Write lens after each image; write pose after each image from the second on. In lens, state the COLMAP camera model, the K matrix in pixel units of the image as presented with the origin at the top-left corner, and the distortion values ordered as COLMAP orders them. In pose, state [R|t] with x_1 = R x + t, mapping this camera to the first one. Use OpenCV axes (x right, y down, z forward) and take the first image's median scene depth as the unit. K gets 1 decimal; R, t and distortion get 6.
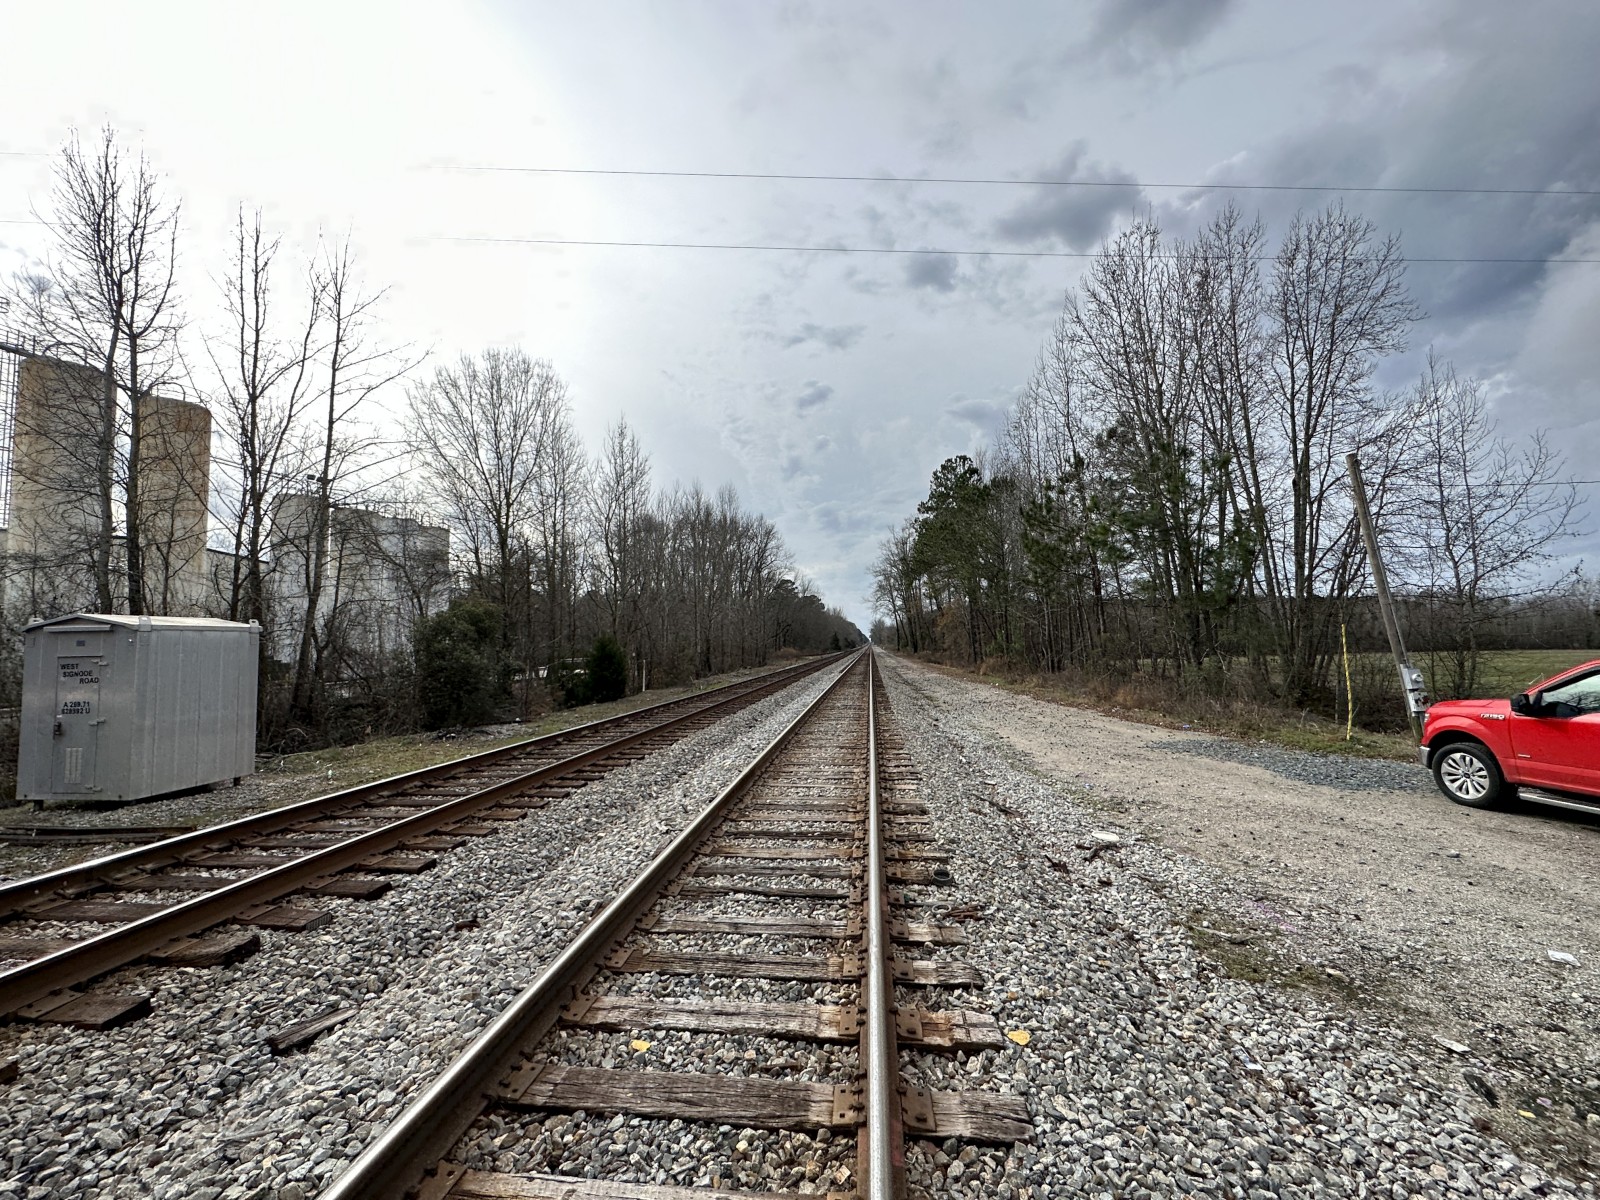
lens RADIAL K [[640.5, 0, 800.0], [0, 640.5, 600.0], [0, 0, 1]] dist [0.000204, 0.000100]
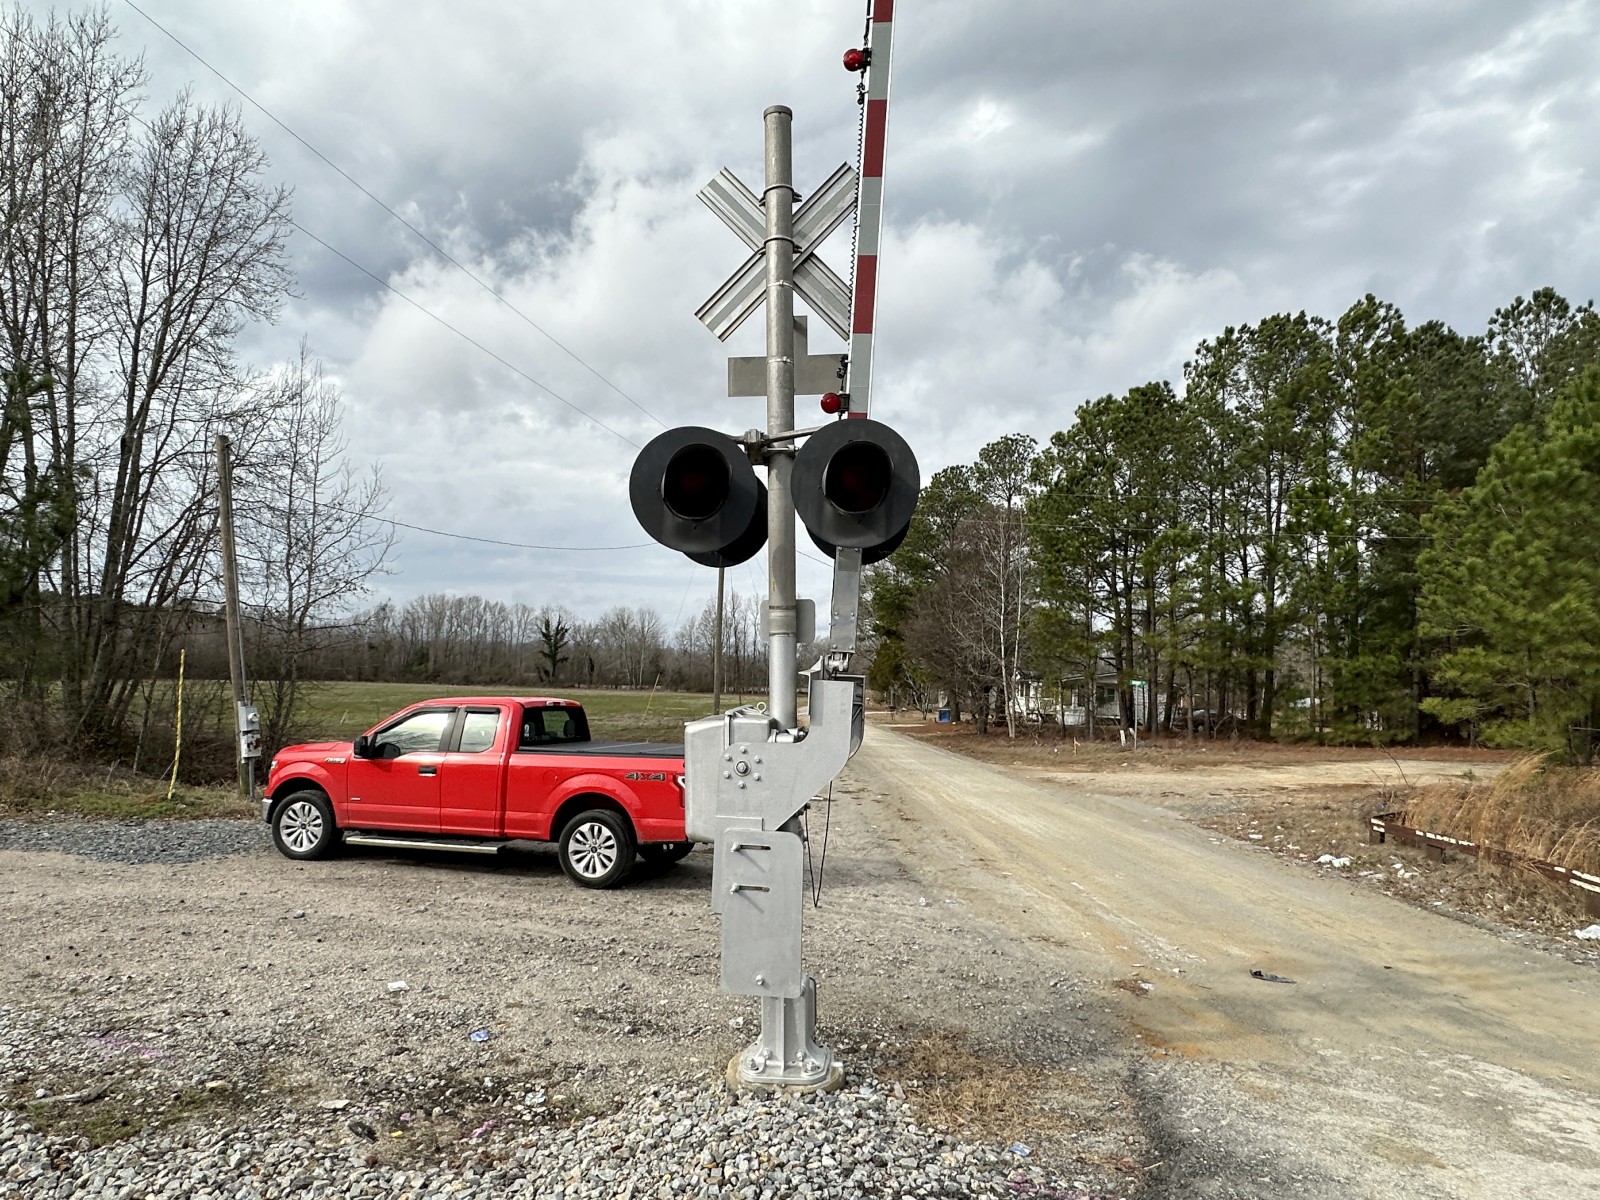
lens RADIAL K [[947.8, 0, 800.0], [0, 947.8, 600.0], [0, 0, 1]] dist [-0.003114, -0.001211]
pose [[0.231571, 0.104870, 0.967149, -0.150556], [-0.109803, 0.990637, -0.081126, -0.016462], [-0.966601, -0.087409, 0.240918, 0.014072]]
